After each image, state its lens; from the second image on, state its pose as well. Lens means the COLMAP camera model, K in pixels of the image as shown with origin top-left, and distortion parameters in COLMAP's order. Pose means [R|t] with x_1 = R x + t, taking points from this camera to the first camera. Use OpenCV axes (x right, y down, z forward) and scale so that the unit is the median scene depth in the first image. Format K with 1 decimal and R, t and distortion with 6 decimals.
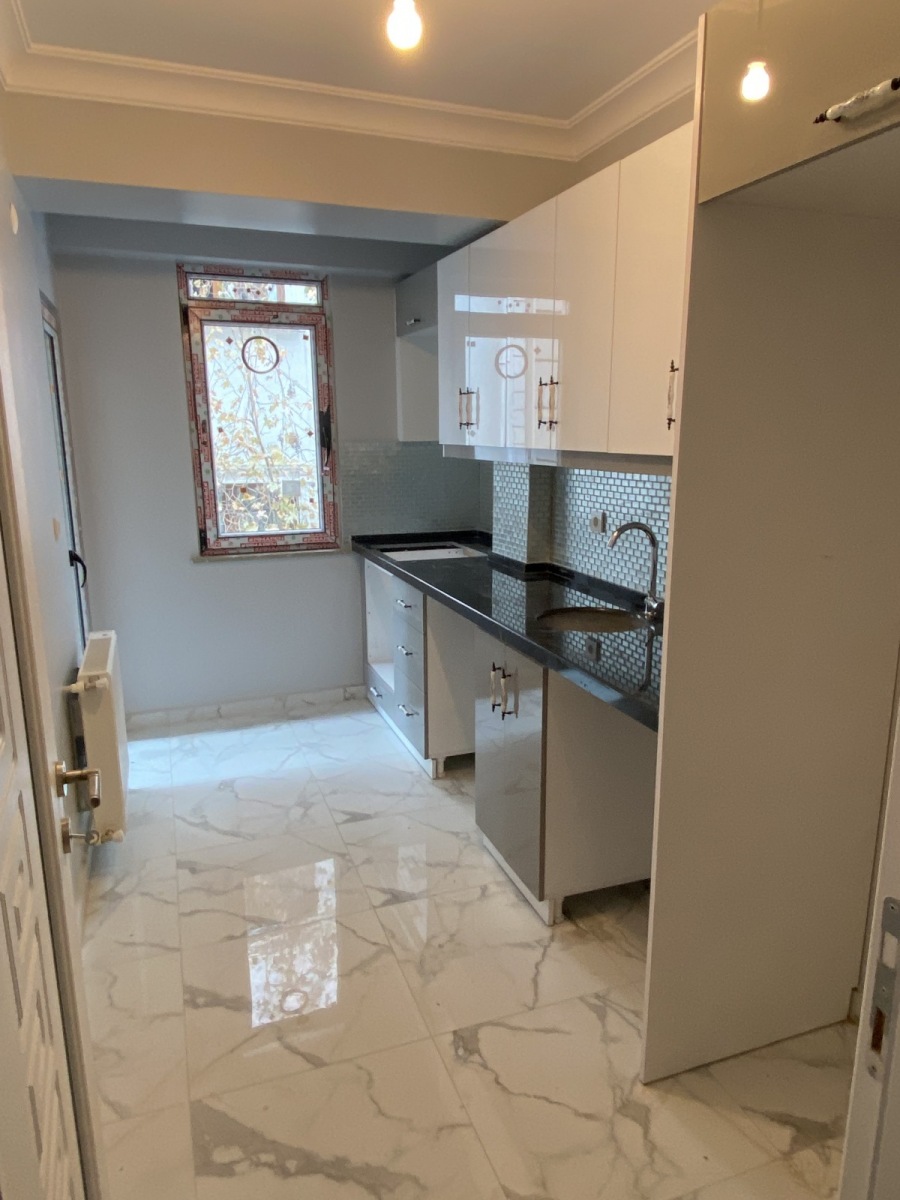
lens RADIAL K [[804.3, 0, 452.2], [0, 804.3, 609.1], [0, 0, 1]] dist [0.039470, -0.000170]
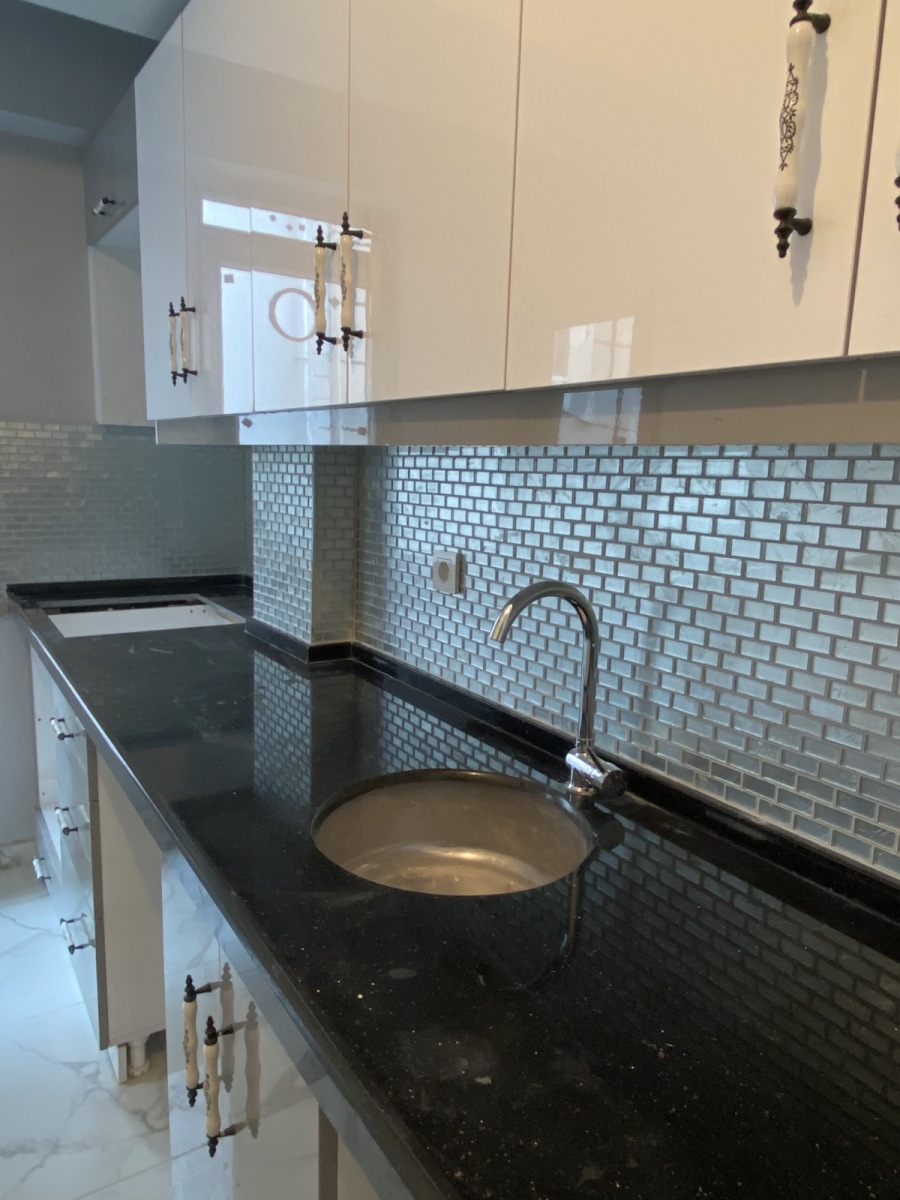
lens RADIAL K [[804.3, 0, 457.6], [0, 804.3, 601.2], [0, 0, 1]] dist [0.039470, -0.000170]
pose [[0.972276, -0.004276, 0.233798, 0.066709], [0.015395, 0.998834, -0.045756, -0.064507], [-0.233330, 0.048087, 0.971208, 0.493746]]
